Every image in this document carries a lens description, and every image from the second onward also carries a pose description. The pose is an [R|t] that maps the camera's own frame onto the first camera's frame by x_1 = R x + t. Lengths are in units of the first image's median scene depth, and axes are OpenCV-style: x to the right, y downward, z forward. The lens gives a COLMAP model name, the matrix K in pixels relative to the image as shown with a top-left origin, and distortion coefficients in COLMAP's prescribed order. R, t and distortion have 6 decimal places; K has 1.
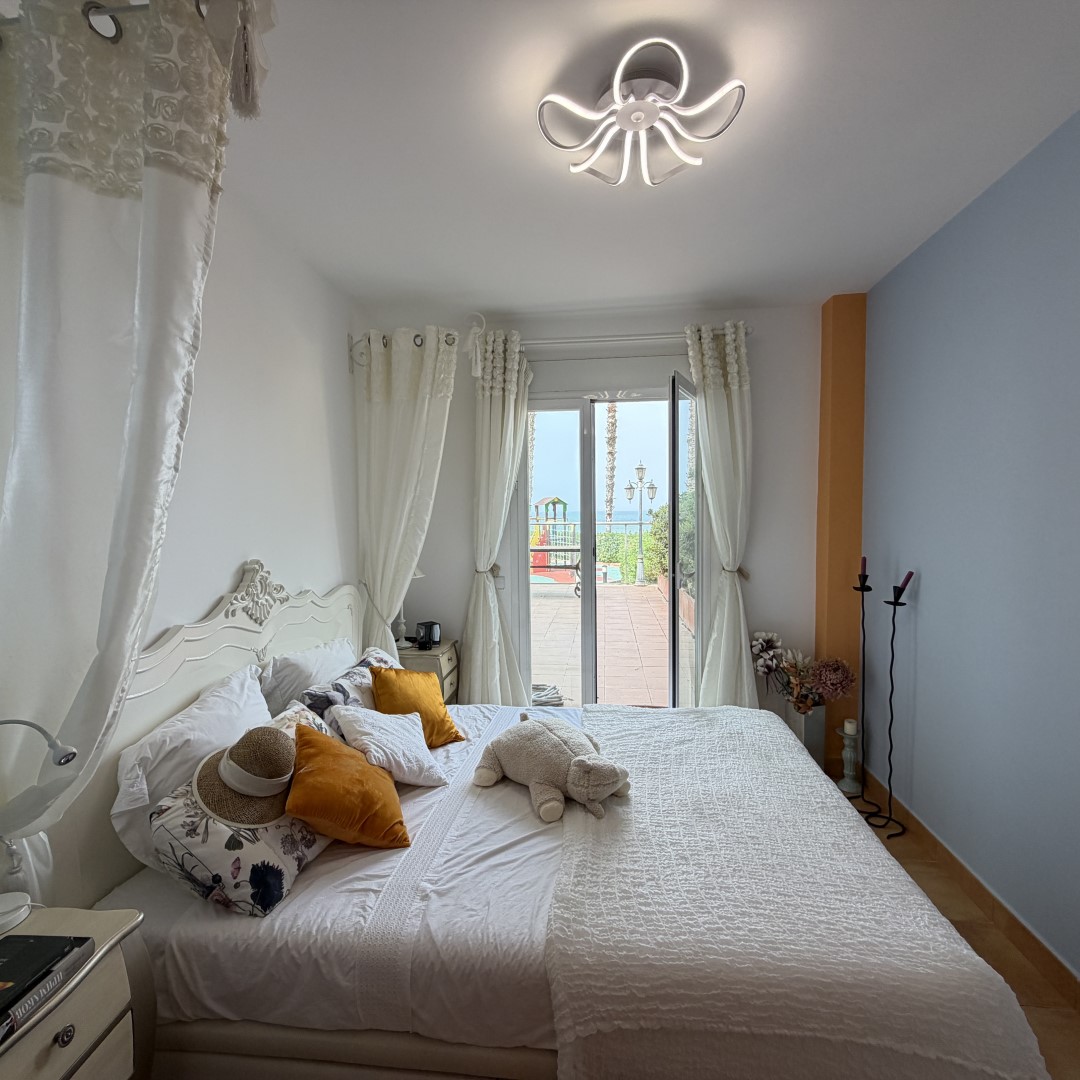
lens RADIAL K [[575.7, 0, 535.7], [0, 575.7, 539.5], [0, 0, 1]] dist [0.000546, 0.000045]
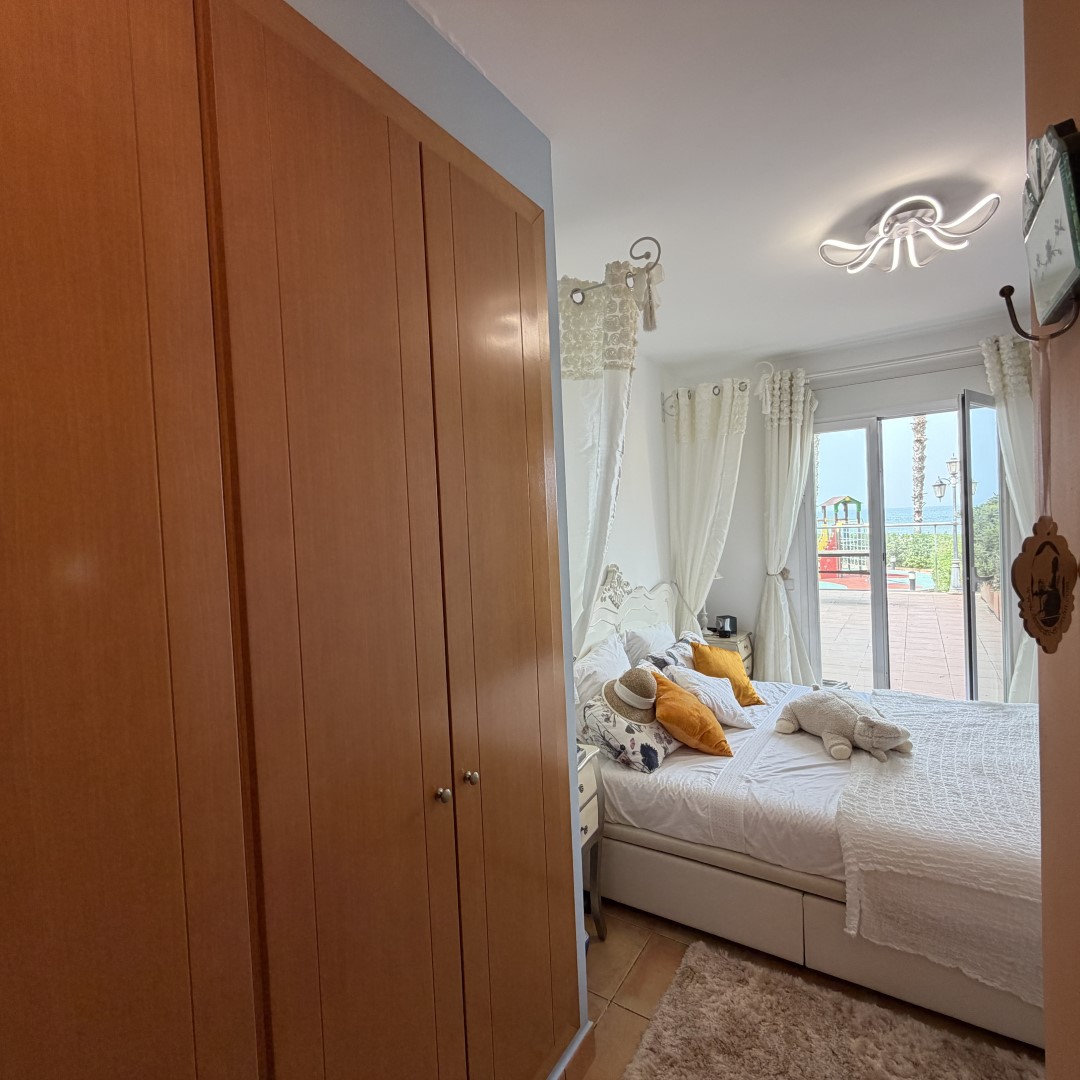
lens RADIAL K [[575.7, 0, 535.4], [0, 575.7, 542.9], [0, 0, 1]] dist [0.000546, 0.000045]
pose [[0.894227, -0.017836, -0.447259, -0.000268], [0.016296, 0.999841, -0.007290, -0.014724], [0.447318, -0.000769, 0.894375, -0.481920]]
